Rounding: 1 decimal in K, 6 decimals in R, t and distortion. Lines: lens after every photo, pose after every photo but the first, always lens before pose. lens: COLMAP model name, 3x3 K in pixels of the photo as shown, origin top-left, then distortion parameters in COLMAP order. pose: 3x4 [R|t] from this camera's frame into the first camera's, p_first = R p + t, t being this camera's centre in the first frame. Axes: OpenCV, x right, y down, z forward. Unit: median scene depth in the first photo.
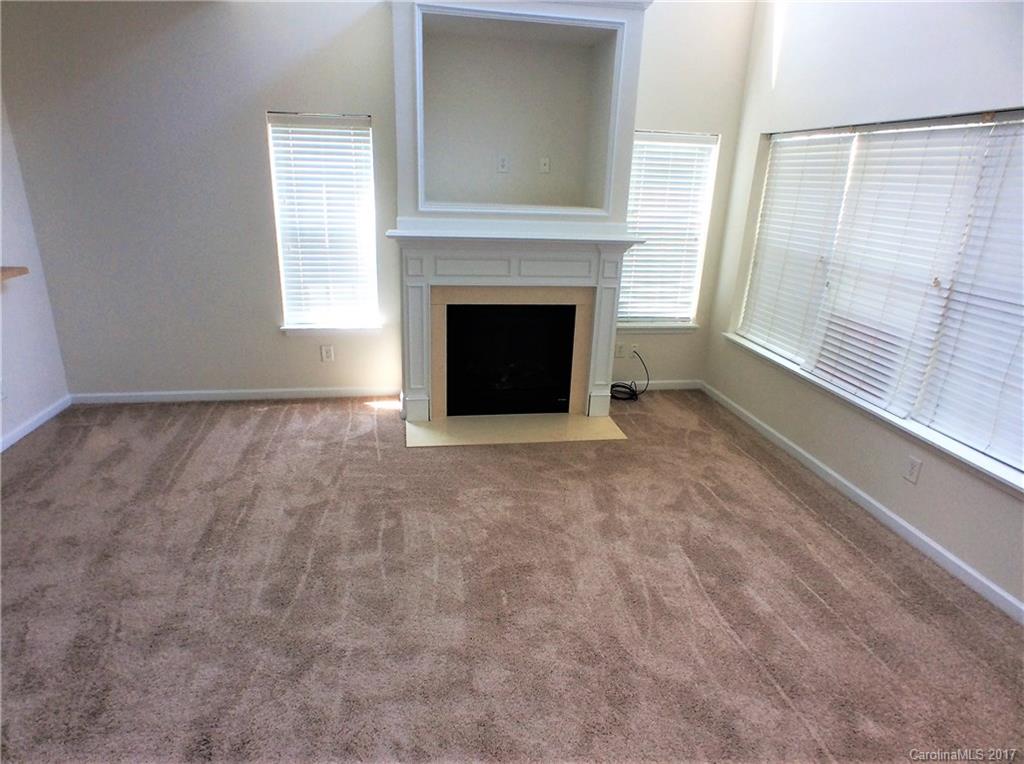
lens RADIAL K [[598.3, 0, 506.3], [0, 598.3, 385.2], [0, 0, 1]] dist [-0.020857, 0.002125]
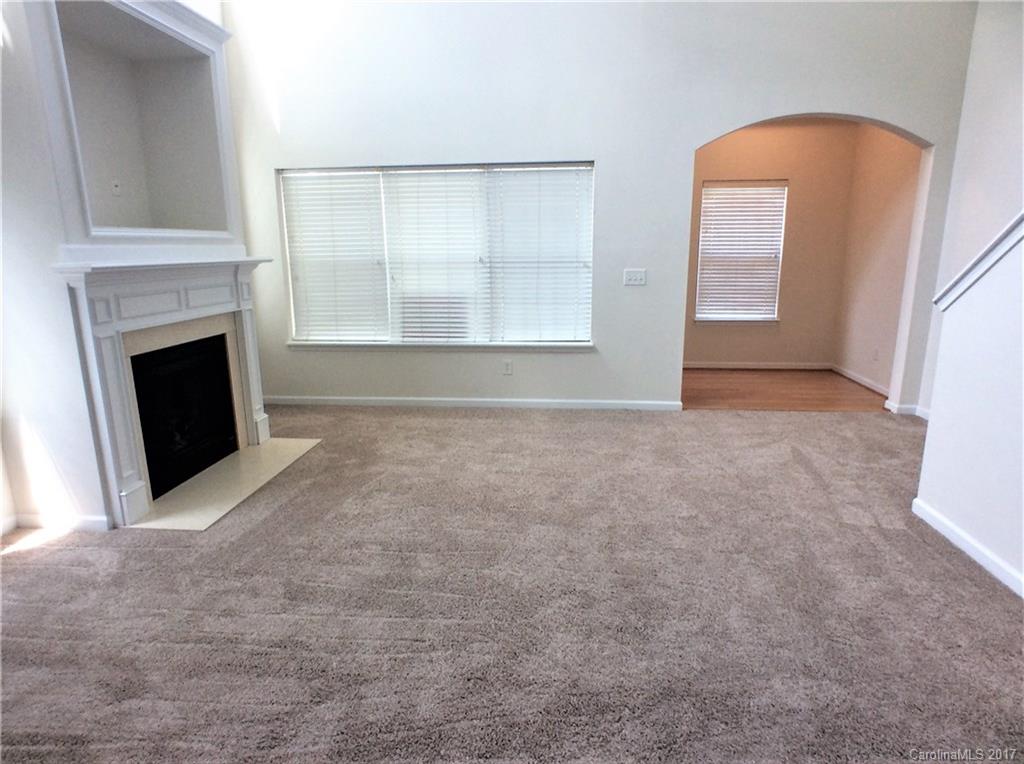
lens RADIAL K [[598.3, 0, 506.3], [0, 598.3, 385.2], [0, 0, 1]] dist [-0.020857, 0.002125]
pose [[0.283209, -0.255762, 0.924326, -0.725094], [0.335232, 0.929389, 0.154450, -0.060123], [-0.898561, 0.266122, 0.348951, 0.327843]]
